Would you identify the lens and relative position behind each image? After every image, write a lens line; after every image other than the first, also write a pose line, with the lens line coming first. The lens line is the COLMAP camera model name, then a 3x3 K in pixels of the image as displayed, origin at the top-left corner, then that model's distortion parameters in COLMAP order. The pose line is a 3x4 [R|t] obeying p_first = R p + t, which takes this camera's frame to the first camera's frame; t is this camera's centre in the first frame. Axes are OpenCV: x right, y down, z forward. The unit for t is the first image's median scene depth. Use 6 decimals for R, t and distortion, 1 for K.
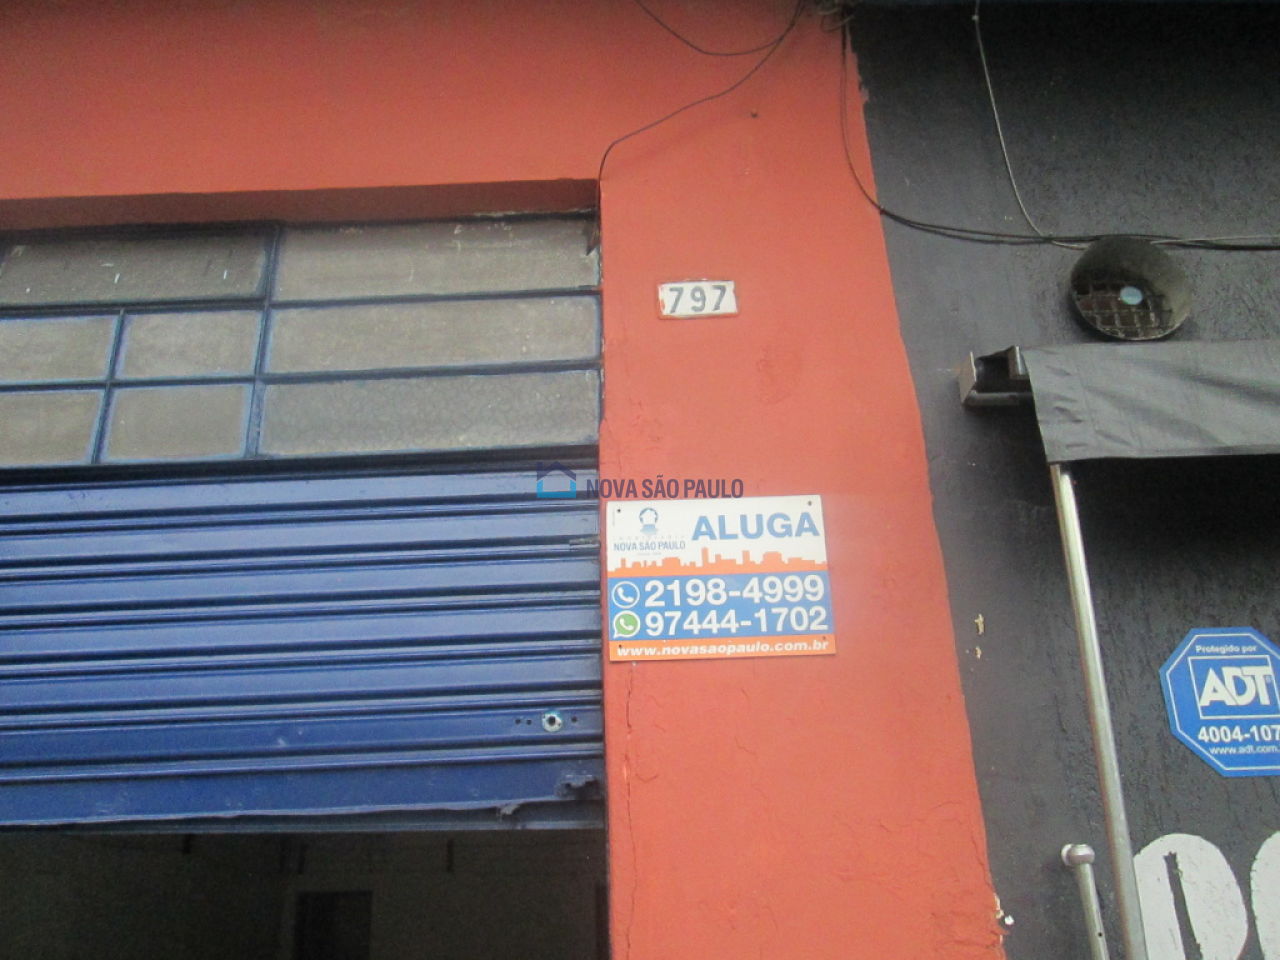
lens RADIAL K [[1061.8, 0, 640.0], [0, 1061.8, 480.0], [0, 0, 1]] dist [-0.054060, 0.031064]
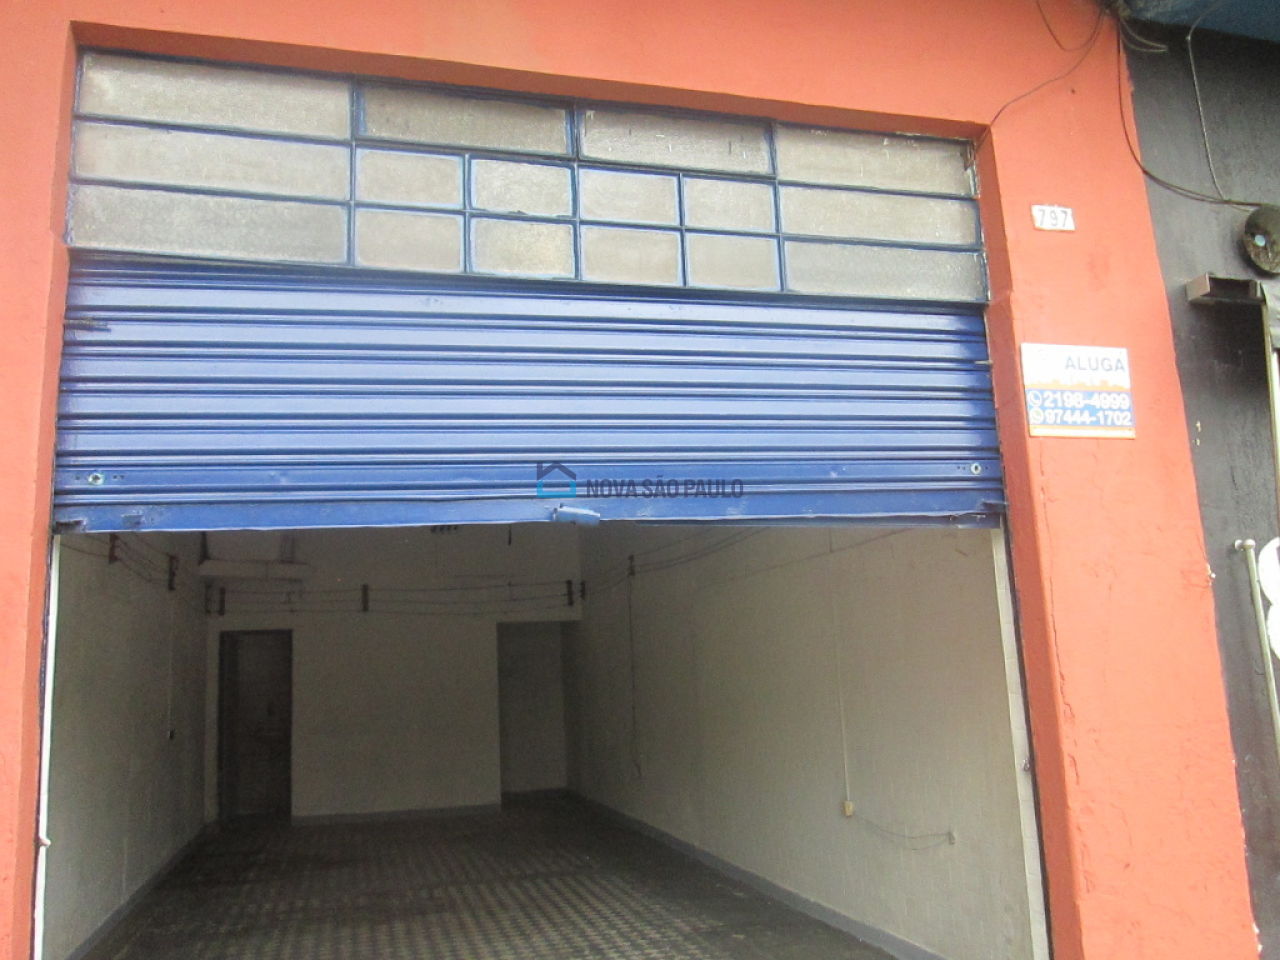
lens RADIAL K [[1061.8, 0, 640.0], [0, 1061.8, 480.0], [0, 0, 1]] dist [-0.054060, 0.031064]
pose [[0.963096, 0.038301, 0.266418, -0.974377], [-0.093947, 0.975407, 0.199388, -0.041238], [-0.252229, -0.217059, 0.943009, -0.446939]]
